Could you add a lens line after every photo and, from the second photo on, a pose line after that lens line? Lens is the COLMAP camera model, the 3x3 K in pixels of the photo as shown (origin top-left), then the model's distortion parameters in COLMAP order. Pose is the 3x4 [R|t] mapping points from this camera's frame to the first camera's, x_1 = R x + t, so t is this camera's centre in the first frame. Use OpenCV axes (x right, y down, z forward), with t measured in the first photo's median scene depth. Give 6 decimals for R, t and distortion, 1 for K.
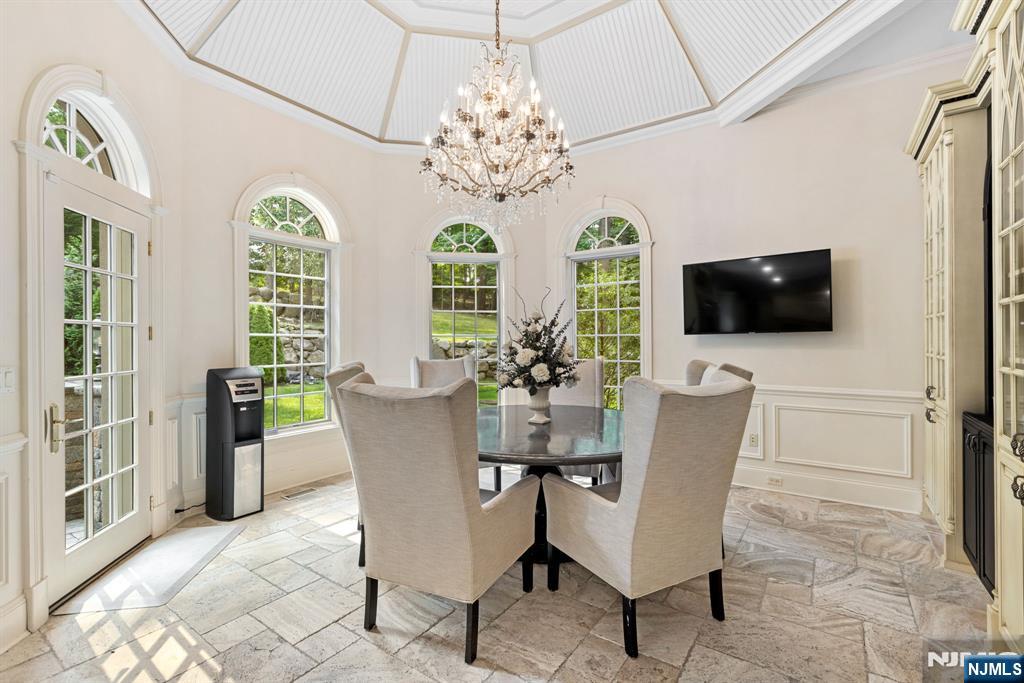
lens RADIAL K [[456.4, 0, 511.0], [0, 456.4, 341.3], [0, 0, 1]] dist [0.002721, 0.000177]
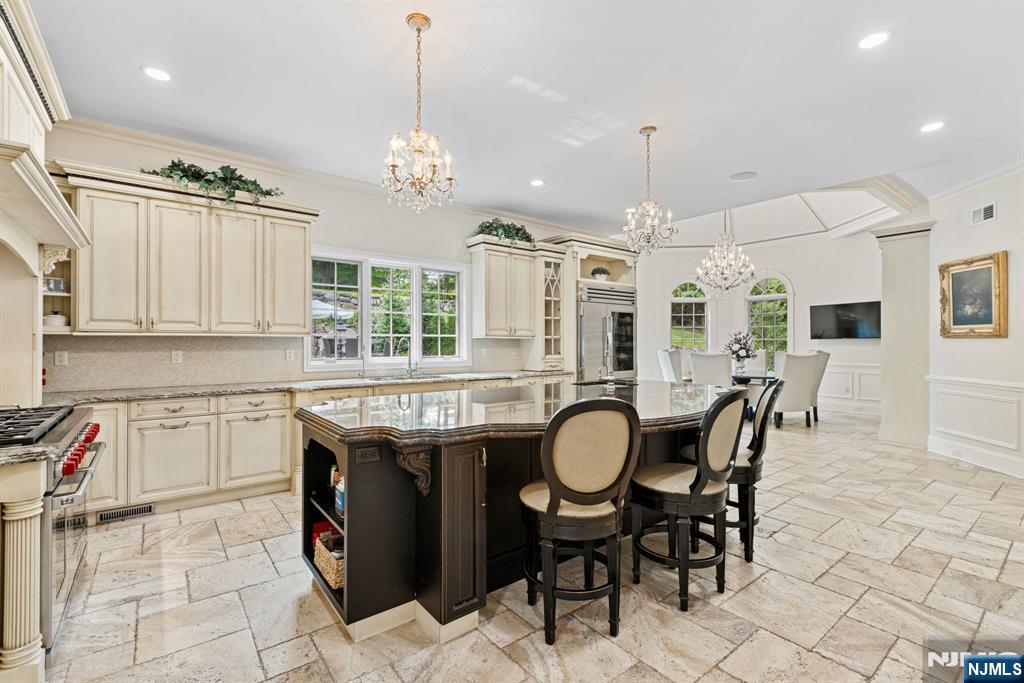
lens RADIAL K [[456.4, 0, 512.6], [0, 456.4, 338.3], [0, 0, 1]] dist [0.002721, 0.000177]
pose [[0.958356, 0.003583, -0.285553, -0.399311], [-0.005410, 0.999970, -0.005610, 0.002351], [0.285524, 0.006921, 0.958347, -1.701145]]
